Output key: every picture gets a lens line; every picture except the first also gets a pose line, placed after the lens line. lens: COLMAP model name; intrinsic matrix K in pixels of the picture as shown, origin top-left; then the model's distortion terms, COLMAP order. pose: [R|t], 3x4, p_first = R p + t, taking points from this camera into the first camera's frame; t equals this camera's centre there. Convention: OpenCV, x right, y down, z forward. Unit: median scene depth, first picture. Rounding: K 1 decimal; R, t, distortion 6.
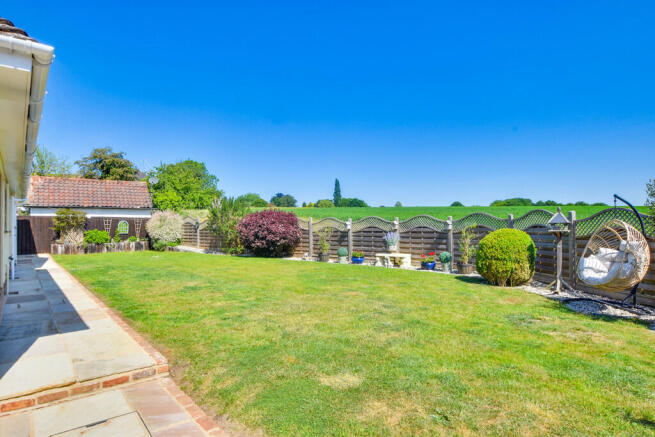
lens RADIAL K [[365.5, 0, 327.5], [0, 365.5, 218.5], [0, 0, 1]] dist [-0.007160, -0.000859]
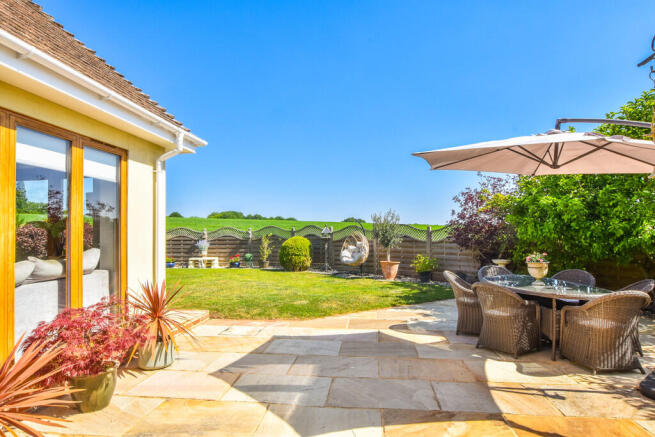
lens RADIAL K [[365.5, 0, 327.5], [0, 365.5, 218.5], [0, 0, 1]] dist [-0.007160, -0.000859]
pose [[0.734225, 0.030099, 0.678238, -0.373033], [-0.010173, 0.999392, -0.033339, 0.000550], [-0.678830, 0.017579, 0.734085, -0.207607]]
